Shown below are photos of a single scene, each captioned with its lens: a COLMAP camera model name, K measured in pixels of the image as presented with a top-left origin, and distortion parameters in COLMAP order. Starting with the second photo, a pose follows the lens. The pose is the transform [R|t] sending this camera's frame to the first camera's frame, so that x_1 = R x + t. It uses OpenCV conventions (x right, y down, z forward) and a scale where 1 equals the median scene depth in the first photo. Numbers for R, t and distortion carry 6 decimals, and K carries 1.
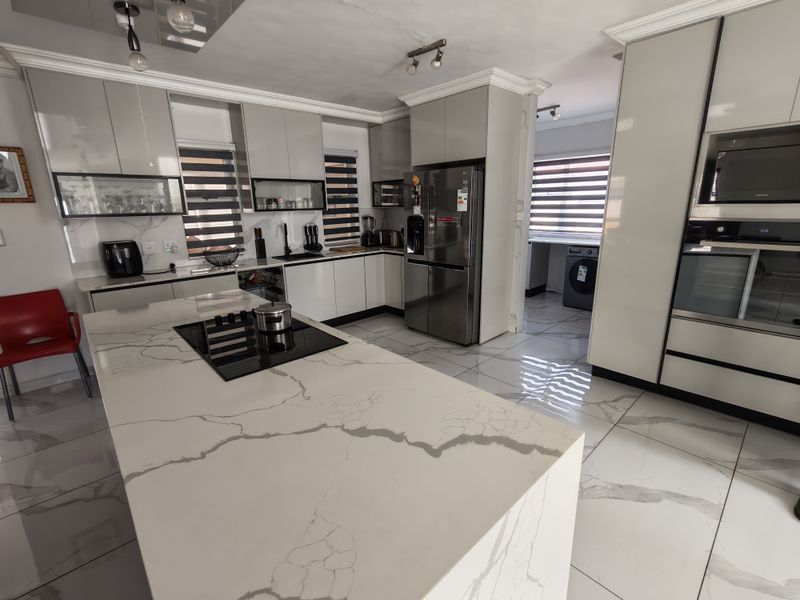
lens RADIAL K [[365.7, 0, 400.3], [0, 365.7, 300.6], [0, 0, 1]] dist [-0.007715, 0.001120]
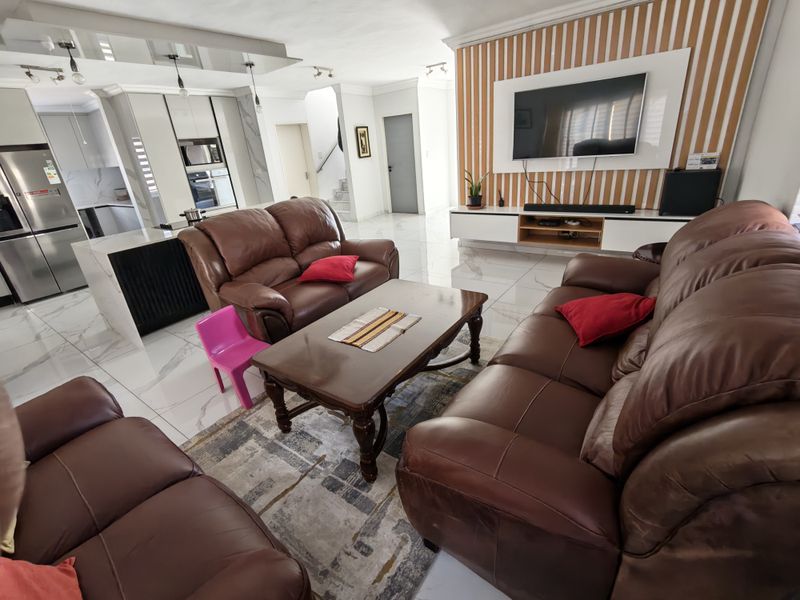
lens RADIAL K [[365.7, 0, 395.5], [0, 365.7, 296.5], [0, 0, 1]] dist [-0.007715, 0.001120]
pose [[-0.183792, -0.344411, 0.920653, -1.416821], [0.340727, 0.856217, 0.388326, 0.015049], [-0.922023, 0.385062, -0.040015, 0.070283]]
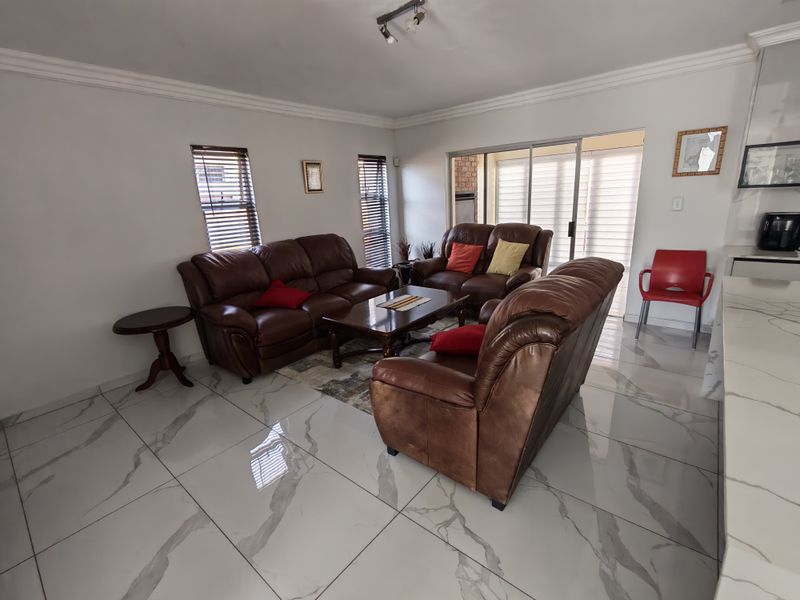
lens RADIAL K [[365.7, 0, 402.5], [0, 365.7, 297.5], [0, 0, 1]] dist [-0.007715, 0.001120]
pose [[0.131968, 0.279760, -0.950957, 0.059832], [-0.207343, 0.945916, 0.249503, 0.016802], [0.969326, 0.164248, 0.182837, -0.105129]]
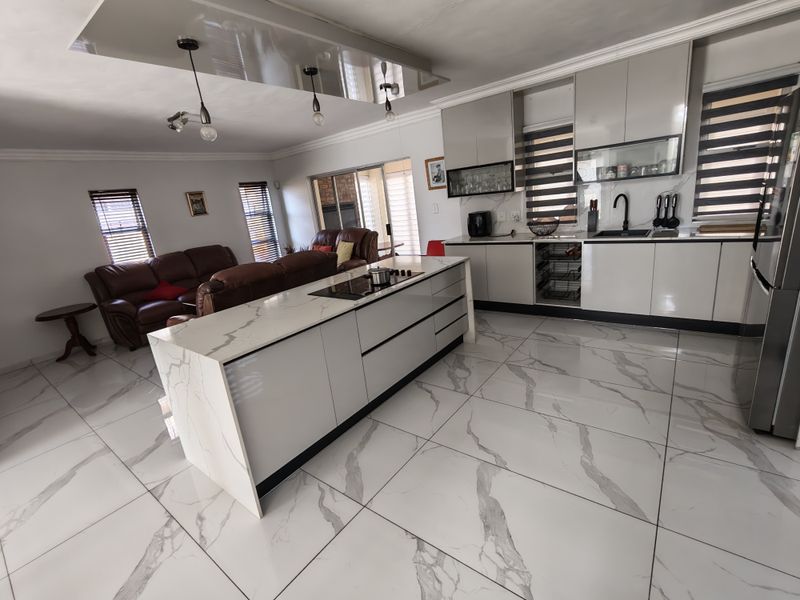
lens RADIAL K [[365.7, 0, 395.3], [0, 365.7, 294.9], [0, 0, 1]] dist [-0.007715, 0.001120]
pose [[0.163412, 0.255079, -0.953012, 0.588914], [-0.144788, 0.961738, 0.232588, -0.123695], [0.975875, 0.099977, 0.194092, 0.388811]]
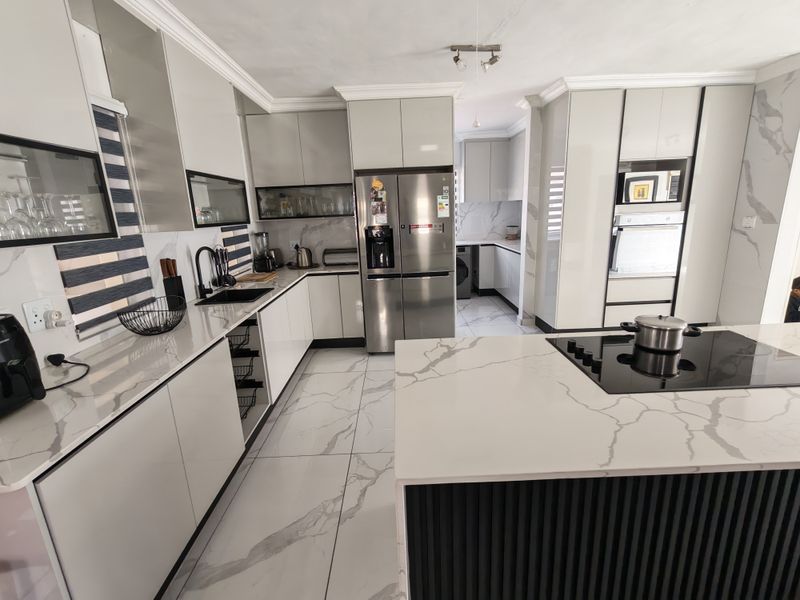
lens RADIAL K [[365.7, 0, 400.3], [0, 365.7, 299.9], [0, 0, 1]] dist [-0.007715, 0.001120]
pose [[0.672234, -0.185585, 0.716700, -0.664999], [0.217788, 0.974808, 0.048145, -0.098499], [-0.707580, 0.123724, 0.695717, 0.418574]]
